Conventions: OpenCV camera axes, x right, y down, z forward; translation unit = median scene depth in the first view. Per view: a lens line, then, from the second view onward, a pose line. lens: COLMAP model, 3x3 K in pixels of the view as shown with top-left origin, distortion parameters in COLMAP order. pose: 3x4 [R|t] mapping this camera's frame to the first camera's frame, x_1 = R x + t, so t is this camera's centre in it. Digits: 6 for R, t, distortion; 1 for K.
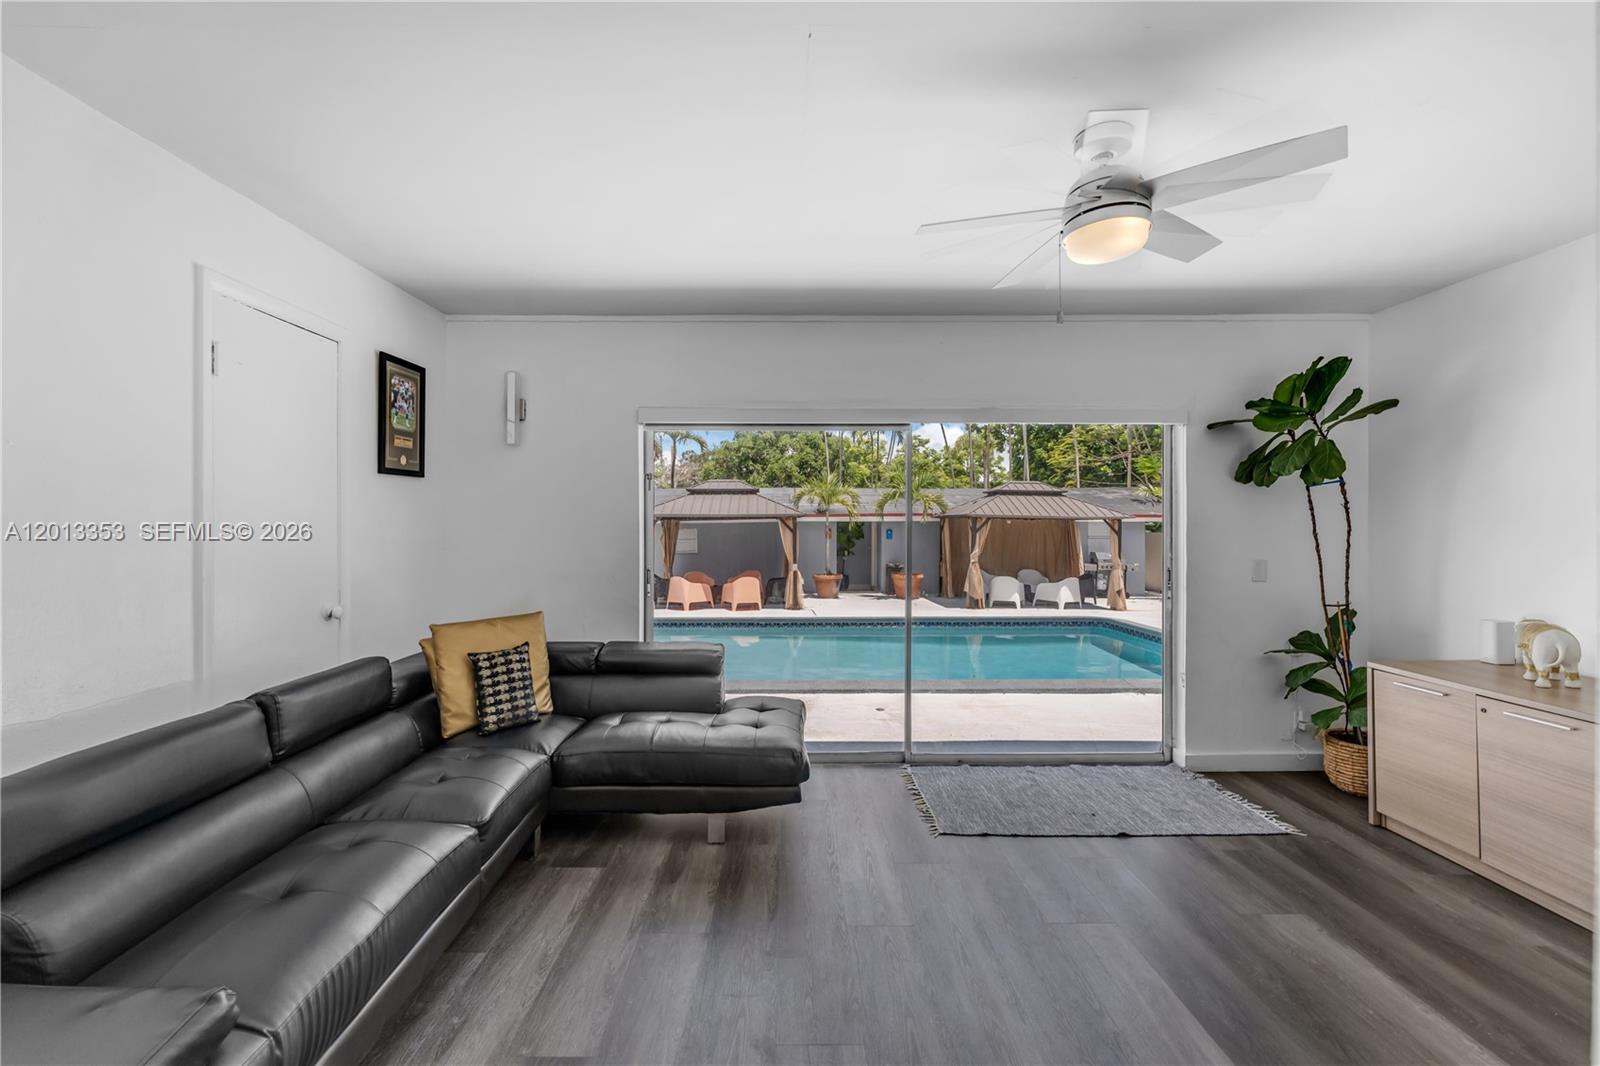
lens RADIAL K [[651.5, 0, 794.5], [0, 651.5, 527.8], [0, 0, 1]] dist [-0.001771, 0.000594]
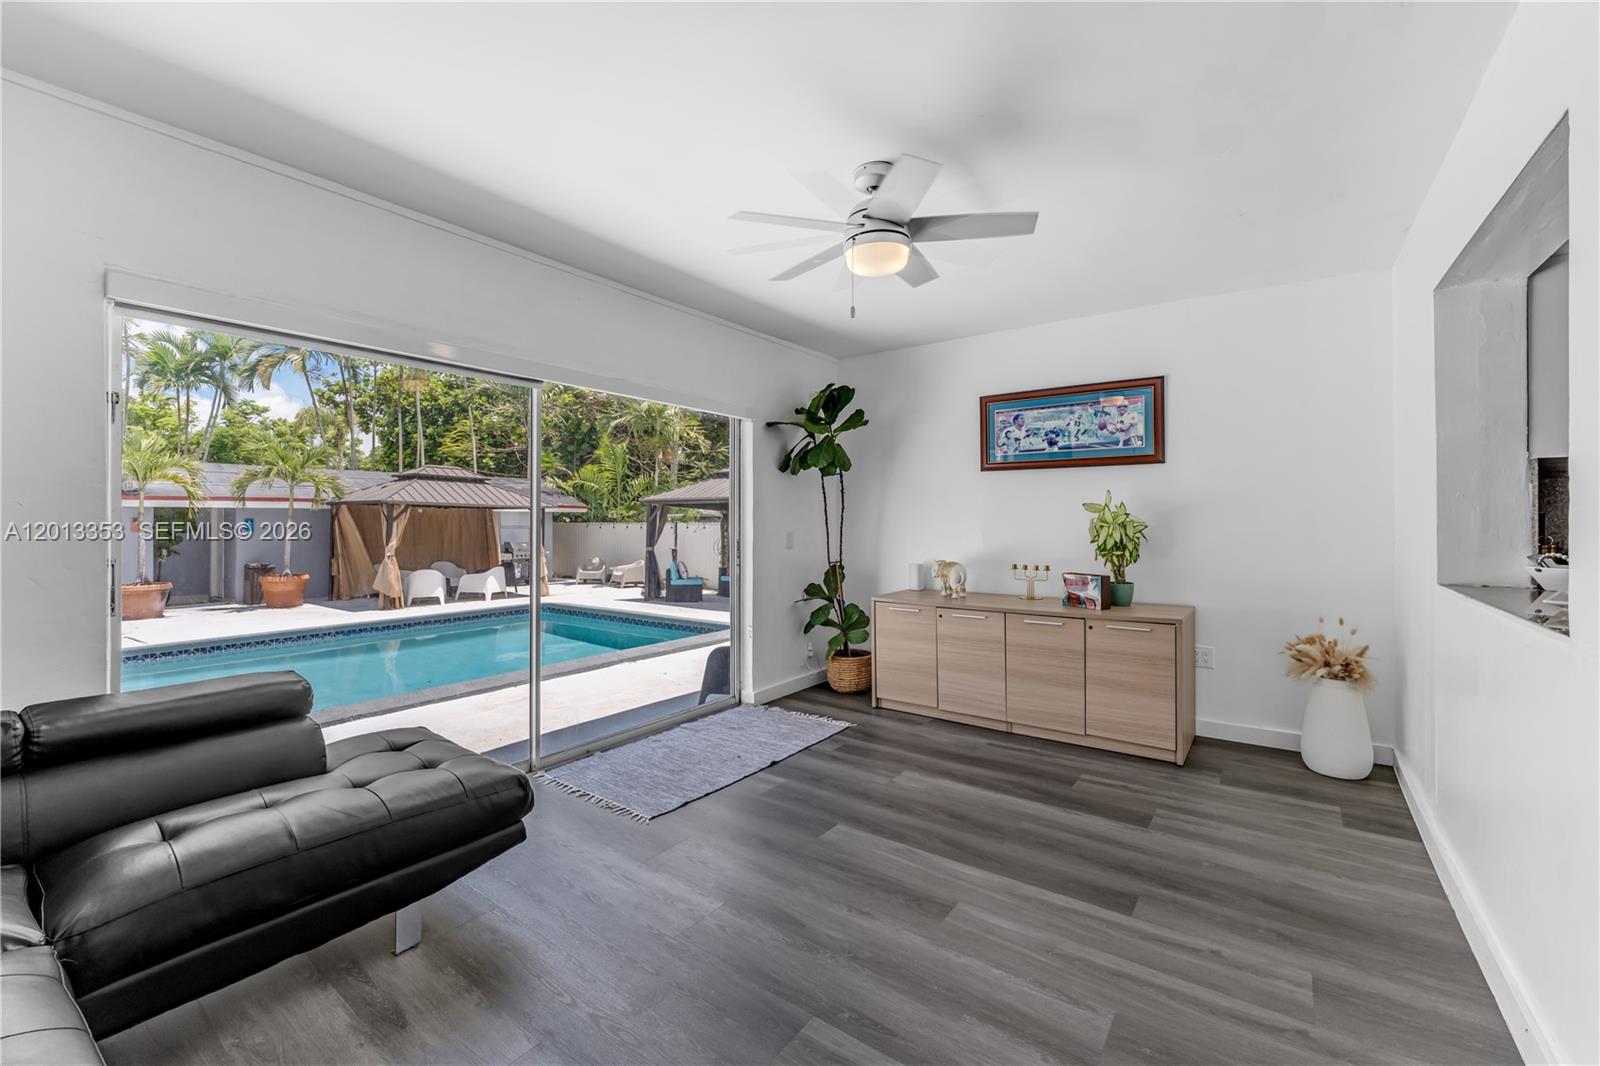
lens RADIAL K [[651.5, 0, 787.1], [0, 651.5, 521.3], [0, 0, 1]] dist [-0.001771, 0.000594]
pose [[0.613160, -0.001651, 0.789957, -0.102198], [0.001682, 0.999998, 0.000784, 0.009002], [-0.789957, 0.000848, 0.613162, 0.065876]]
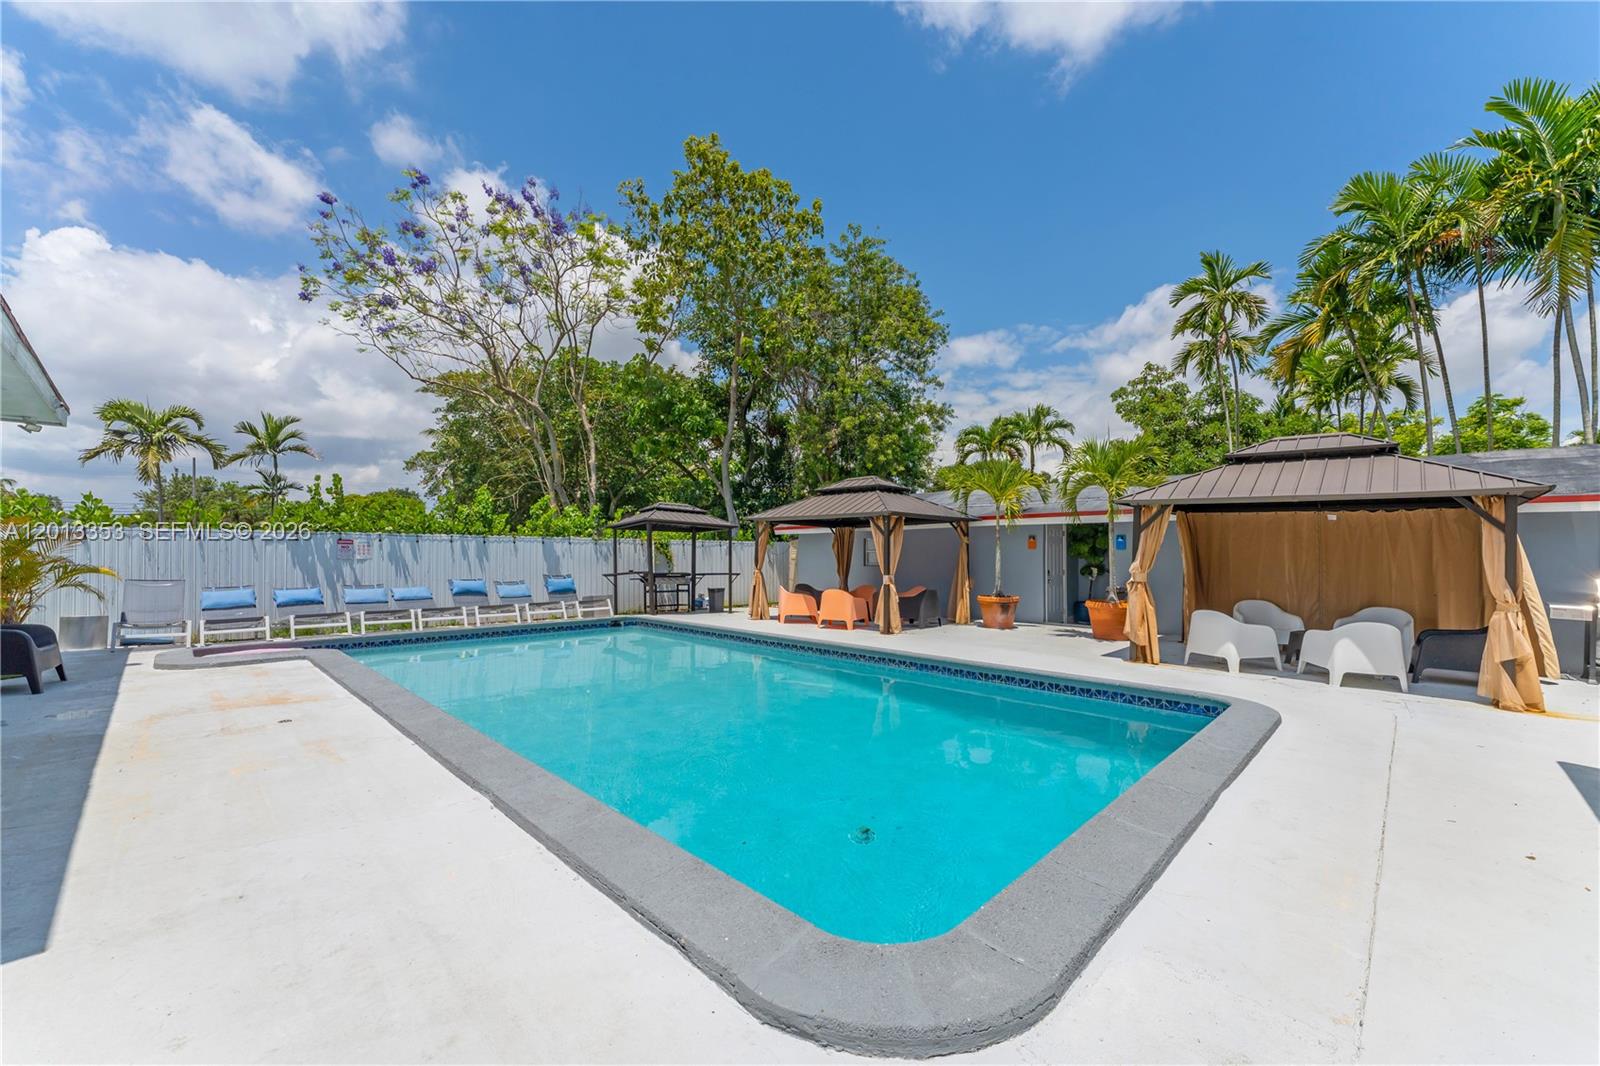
lens RADIAL K [[649.1, 0, 790.4], [0, 649.1, 541.7], [0, 0, 1]] dist [0.000388, -0.000391]
pose [[0.701645, -0.003569, -0.712518, 0.575497], [-0.010381, 0.999830, -0.015232, 0.033057], [0.712451, 0.018084, 0.701489, 0.446410]]
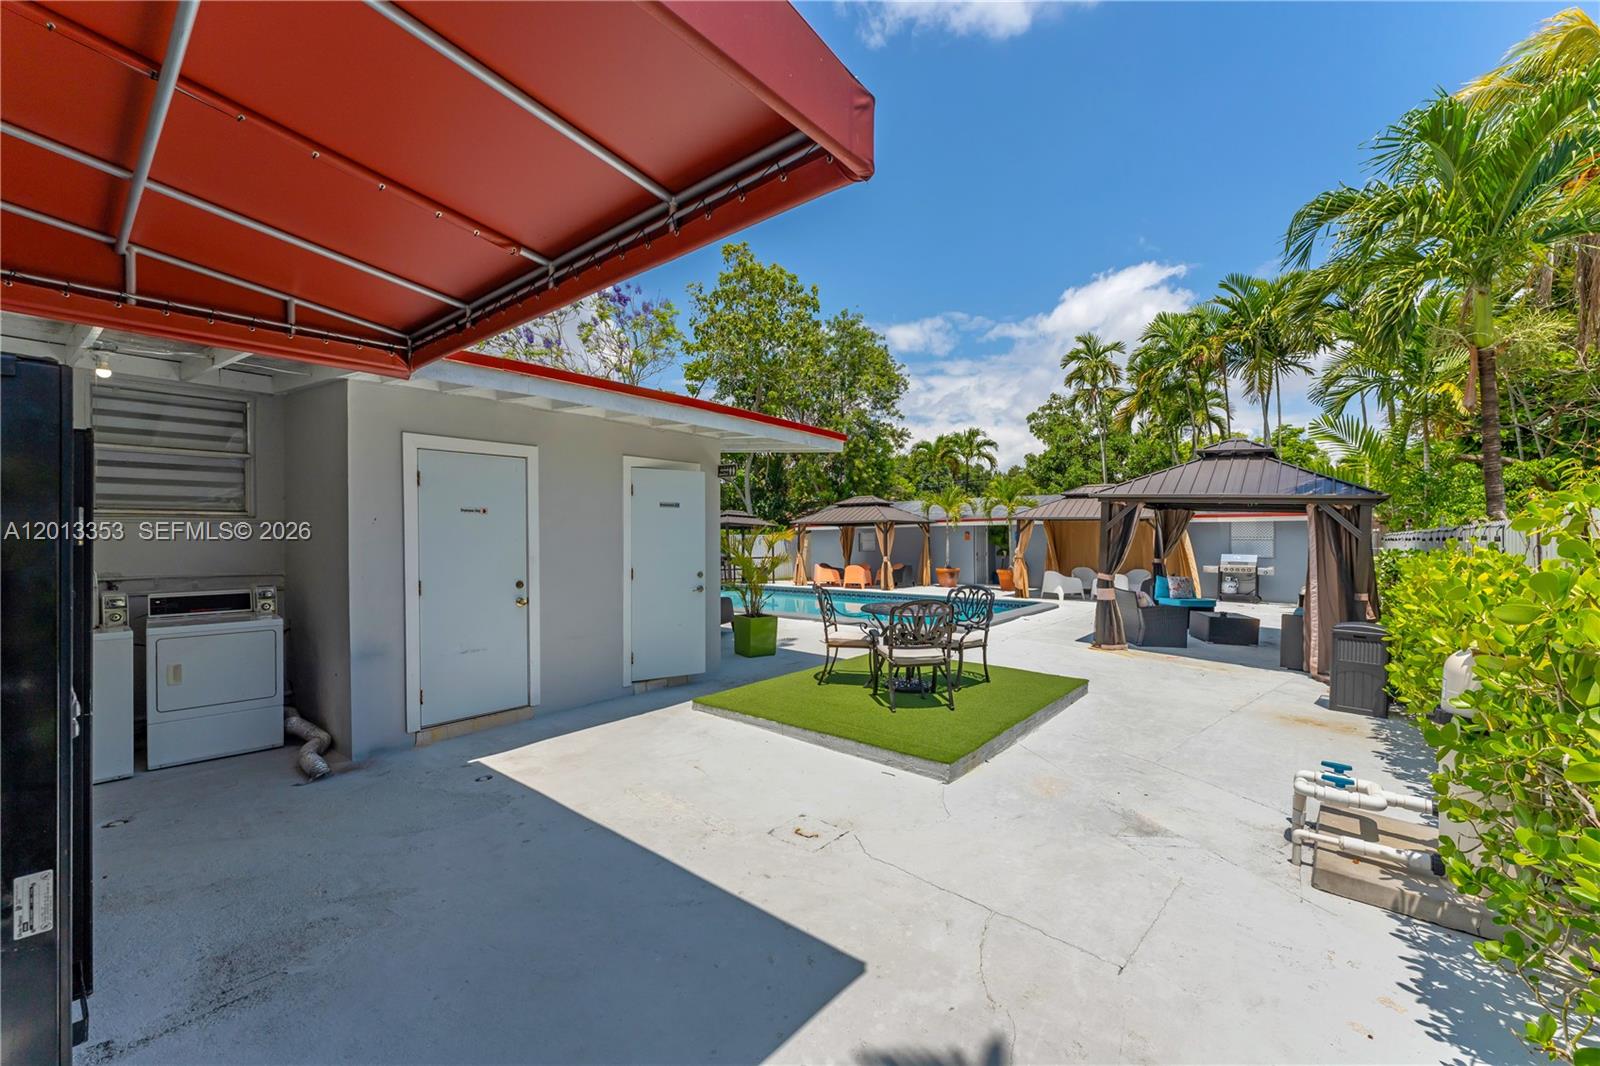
lens RADIAL K [[649.1, 0, 788.9], [0, 649.1, 537.6], [0, 0, 1]] dist [0.000388, -0.000391]
pose [[0.761390, 0.001299, -0.648293, 0.877875], [-0.001743, 0.999998, -0.000042, 0.019036], [0.648292, 0.001162, 0.761391, -0.198589]]
